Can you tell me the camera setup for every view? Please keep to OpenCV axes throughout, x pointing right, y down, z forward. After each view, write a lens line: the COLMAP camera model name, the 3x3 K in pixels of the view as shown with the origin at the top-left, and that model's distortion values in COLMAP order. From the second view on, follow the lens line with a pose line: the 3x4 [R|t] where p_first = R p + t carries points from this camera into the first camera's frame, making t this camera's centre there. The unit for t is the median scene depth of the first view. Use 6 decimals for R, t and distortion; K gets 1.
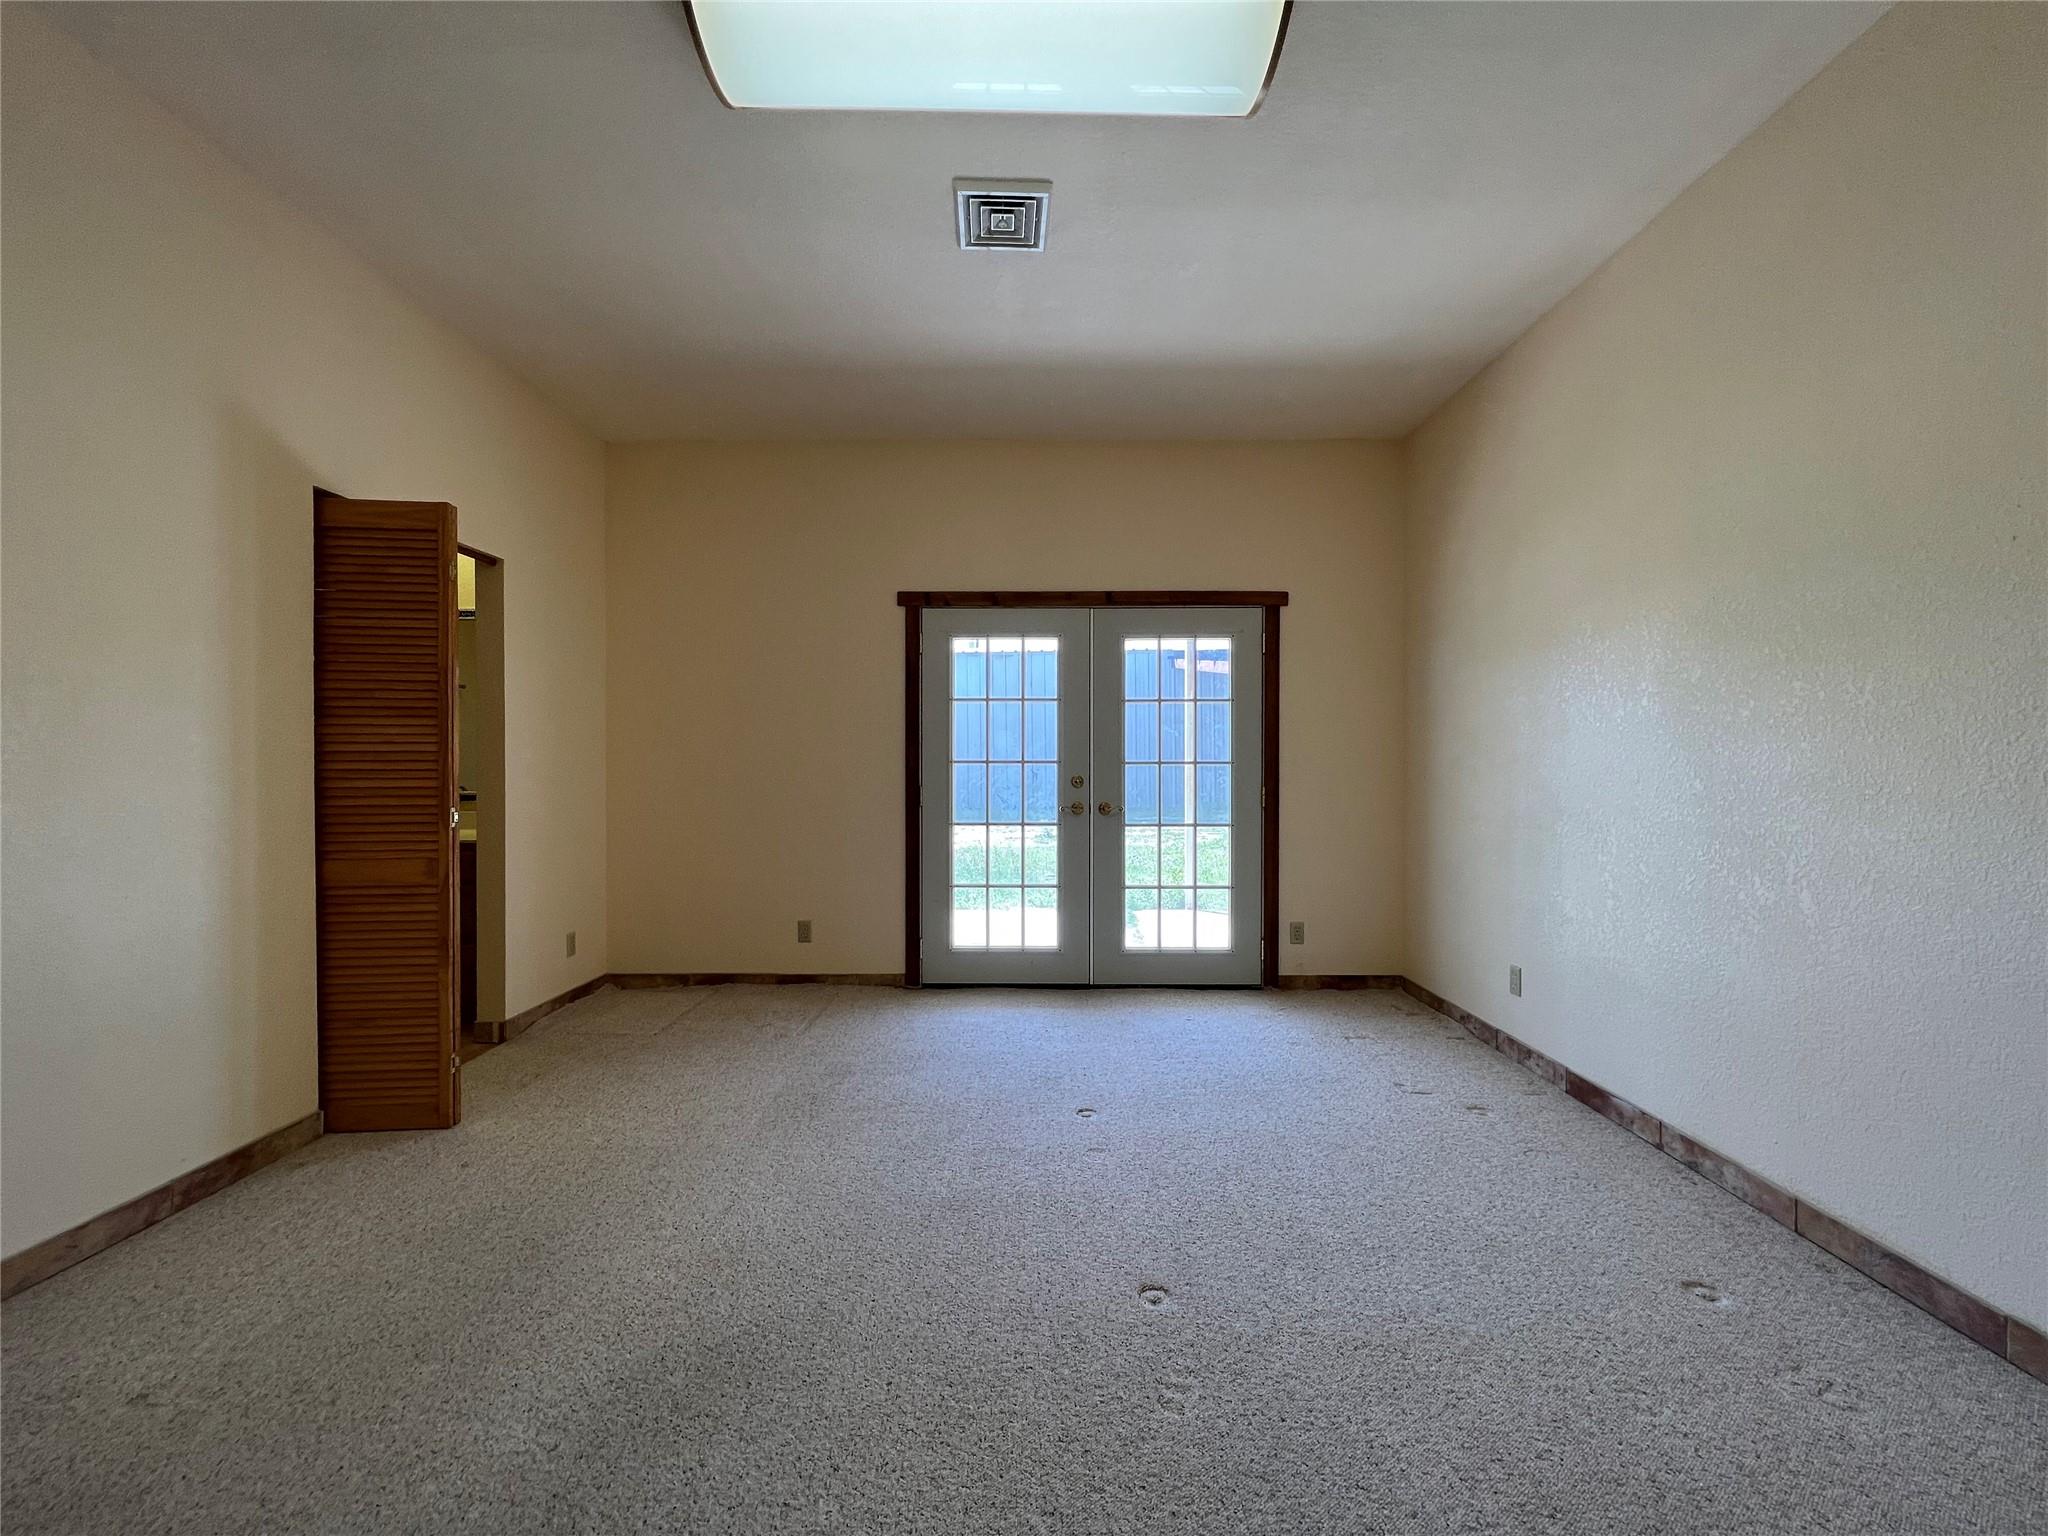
lens RADIAL K [[818.1, 0, 1021.1], [0, 818.1, 771.8], [0, 0, 1]] dist [-0.001560, 0.000569]
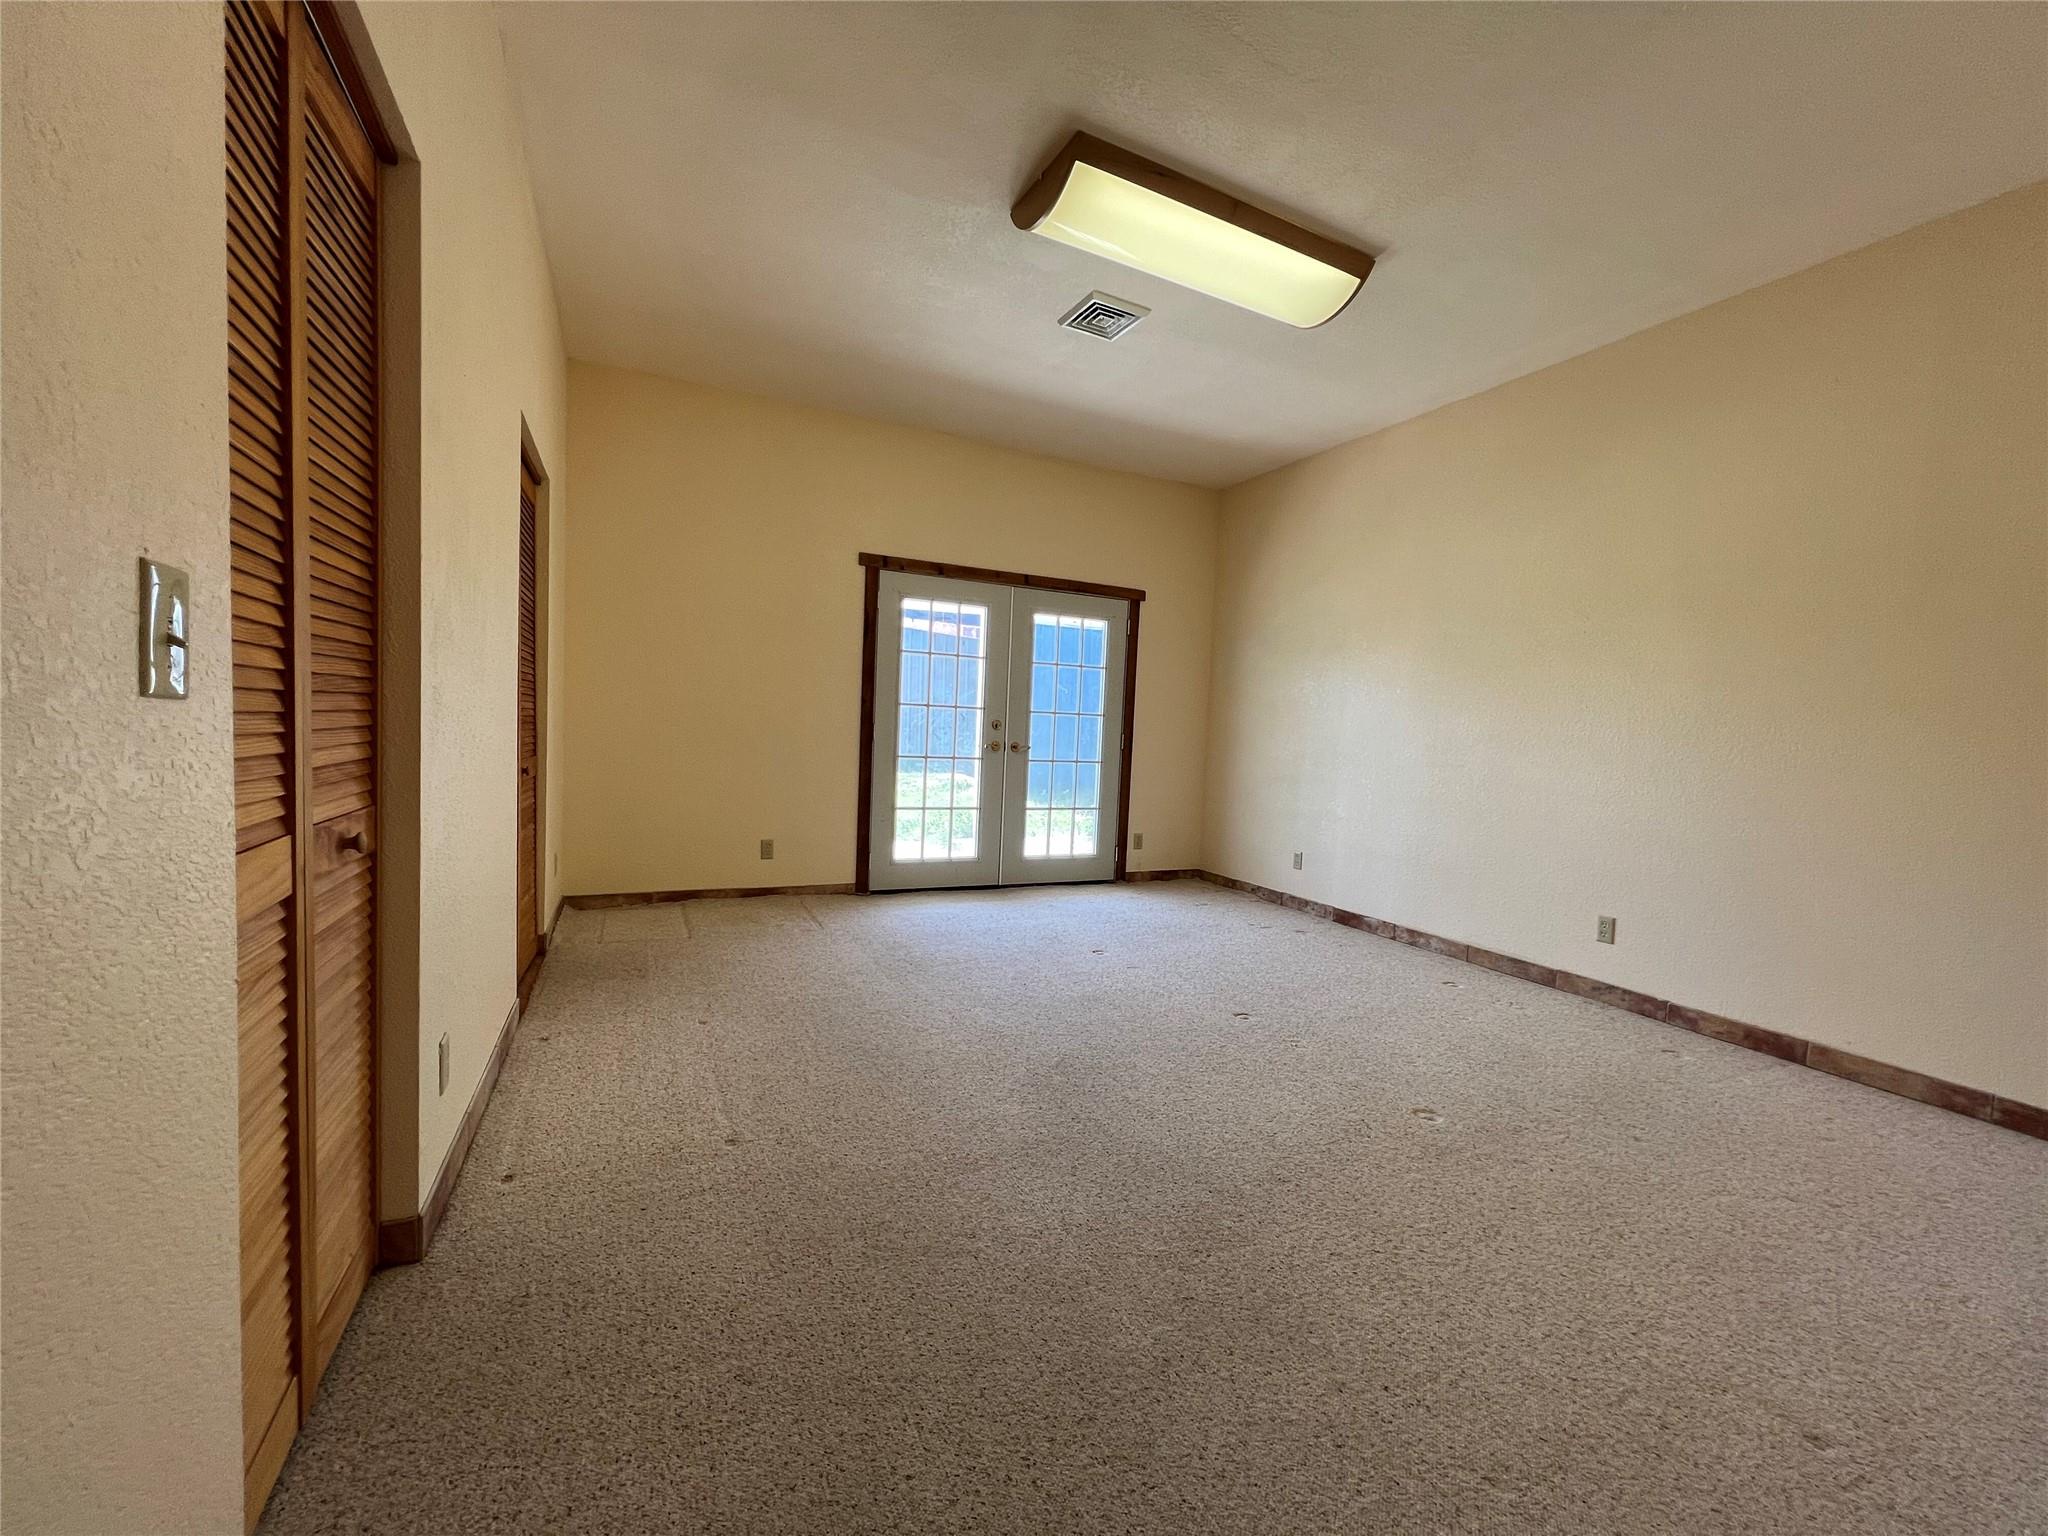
lens RADIAL K [[818.1, 0, 1021.1], [0, 818.1, 771.8], [0, 0, 1]] dist [-0.001560, 0.000569]
pose [[0.899730, 0.015899, 0.436157, -0.444023], [-0.041316, 0.997951, 0.048851, 0.021092], [-0.434486, -0.061973, 0.898544, -0.145199]]
